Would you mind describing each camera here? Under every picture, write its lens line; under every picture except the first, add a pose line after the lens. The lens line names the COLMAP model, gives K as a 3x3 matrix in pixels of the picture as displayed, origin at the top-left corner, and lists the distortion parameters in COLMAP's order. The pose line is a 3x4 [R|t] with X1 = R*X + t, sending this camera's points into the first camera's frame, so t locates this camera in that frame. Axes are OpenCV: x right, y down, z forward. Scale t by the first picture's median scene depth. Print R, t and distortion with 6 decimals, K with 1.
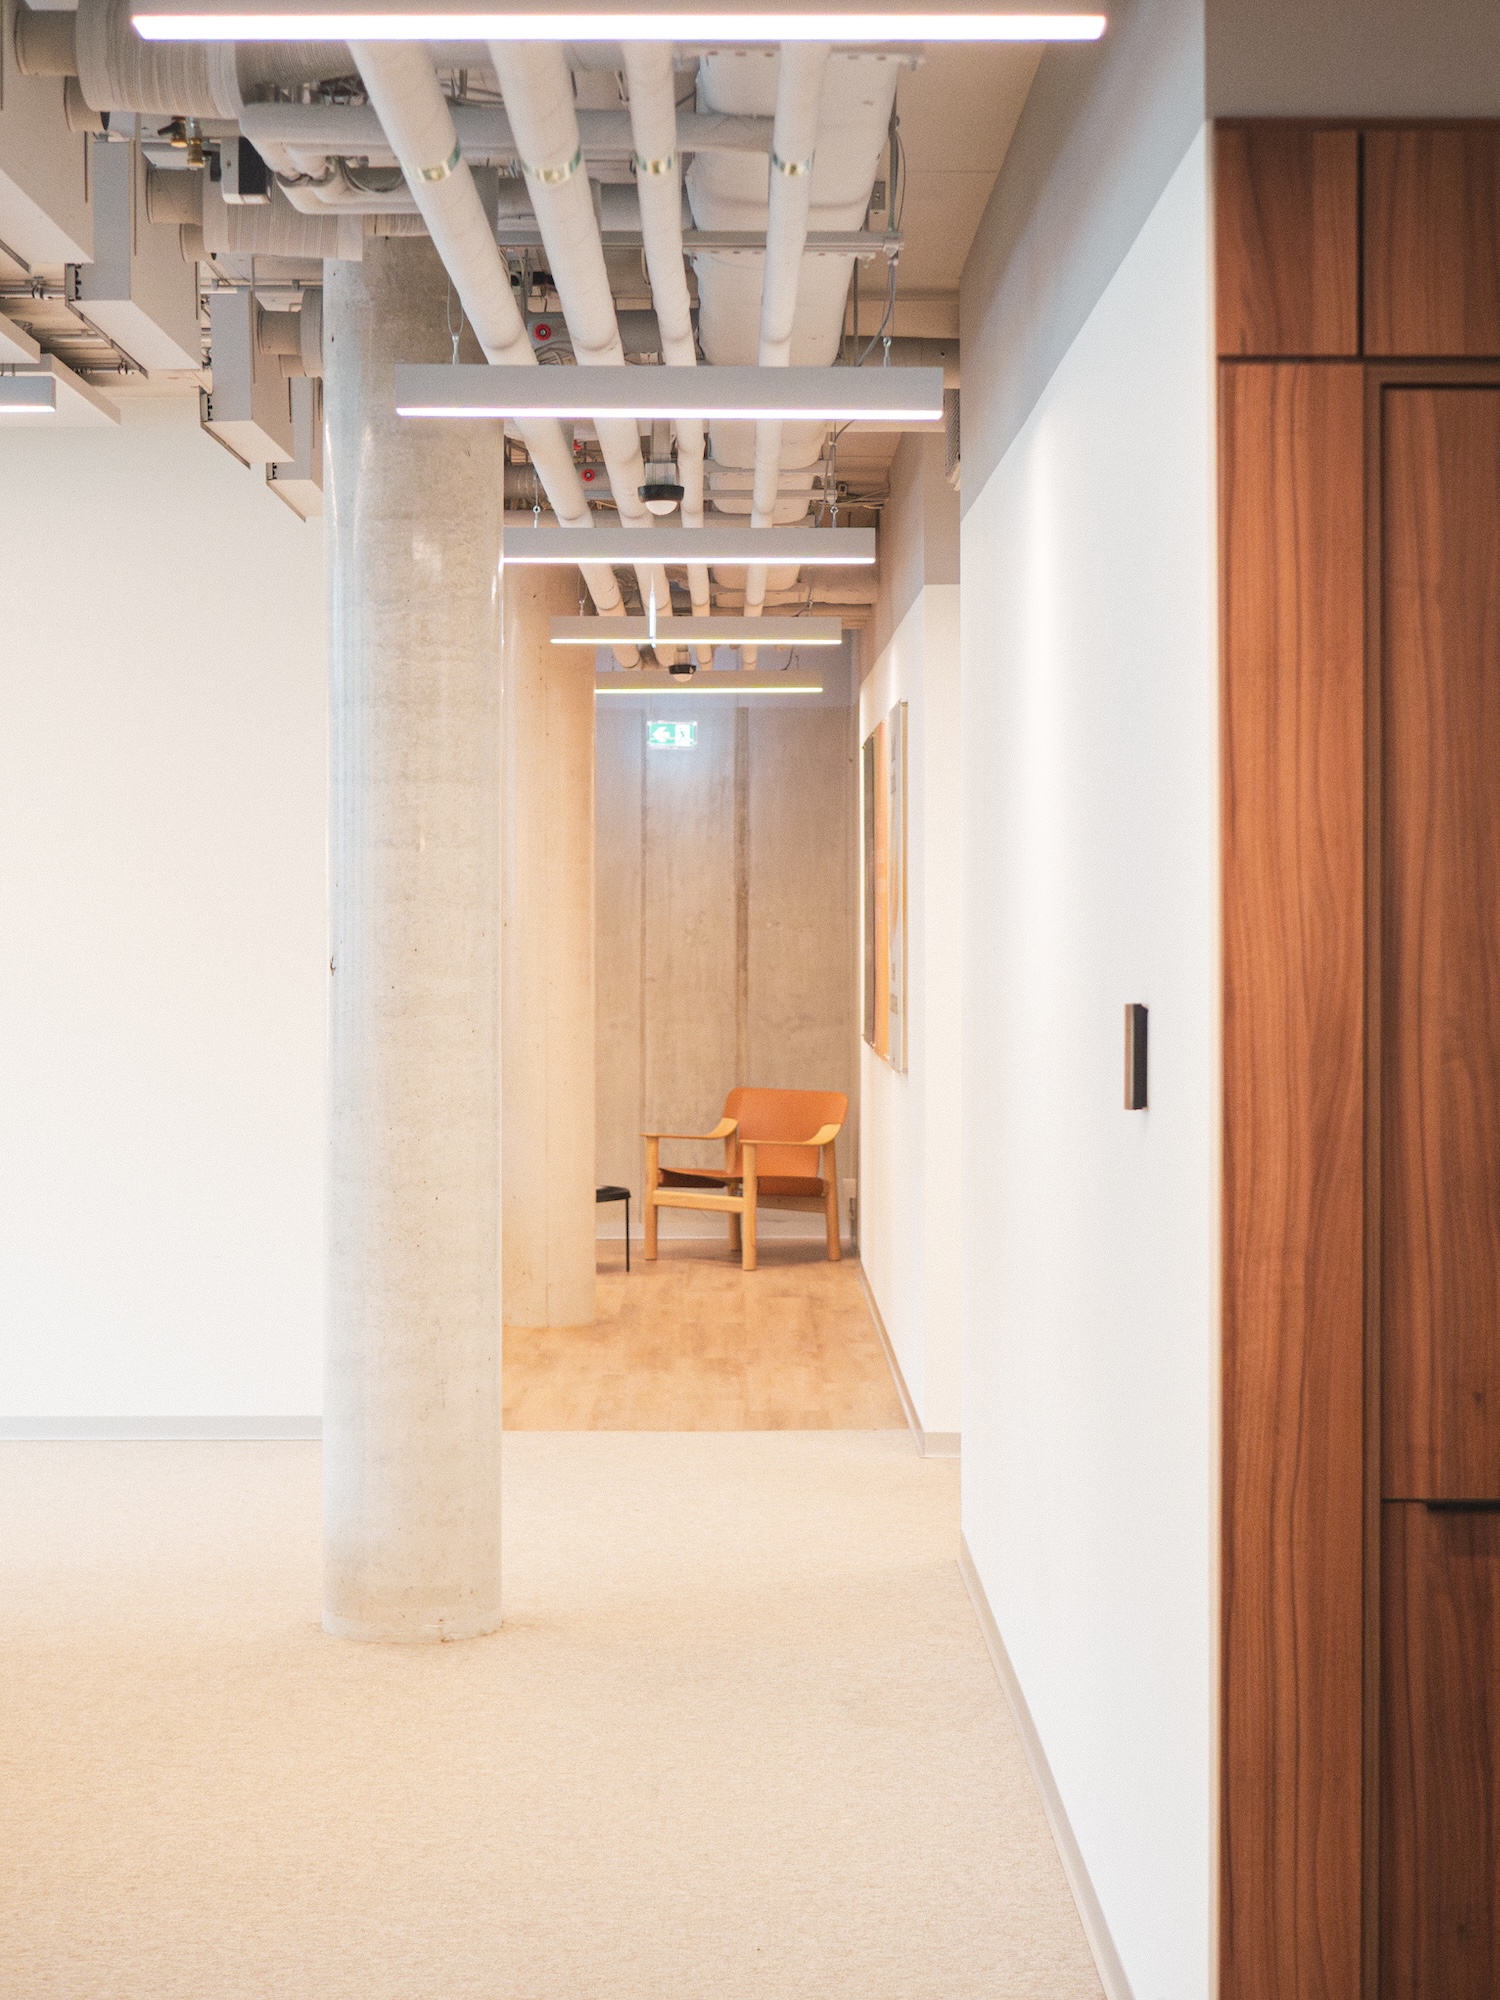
lens RADIAL K [[3124.3, 0, 750.6], [0, 3124.3, 942.5], [0, 0, 1]] dist [0.017334, -0.057819]
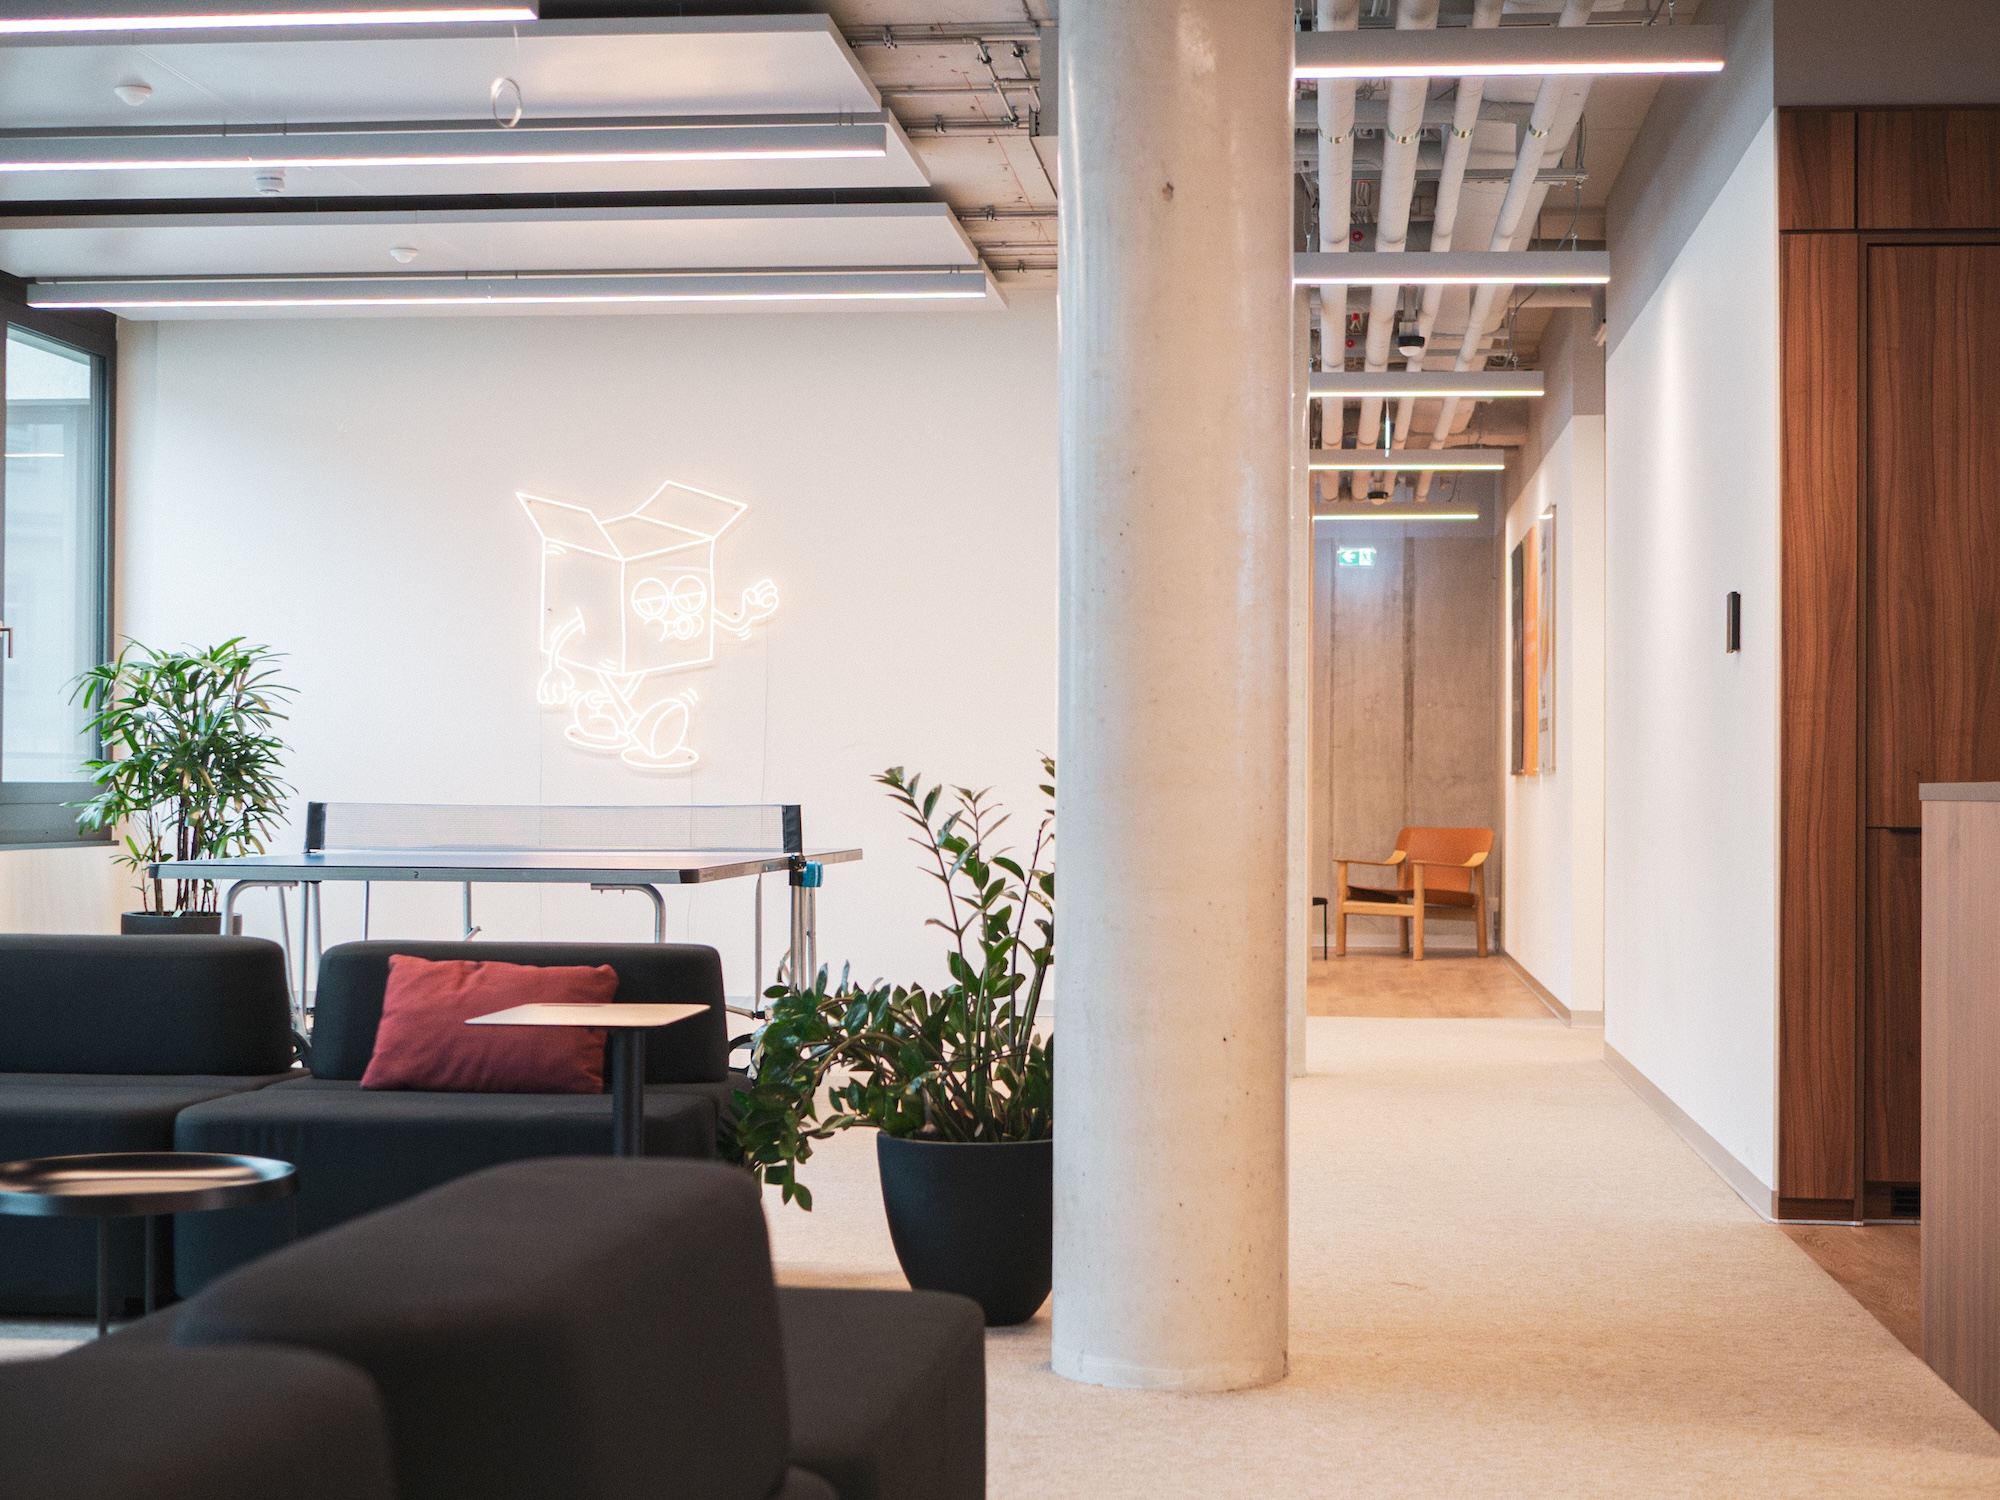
lens RADIAL K [[2880.2, 0, 1099.4], [0, 2880.2, 753.9], [0, 0, 1]] dist [0.020593, -0.004370]
pose [[0.996332, 0.004689, -0.085448, -0.080358], [-0.006808, 0.999676, -0.024532, 0.127181], [0.085306, 0.025024, 0.996041, -0.558624]]
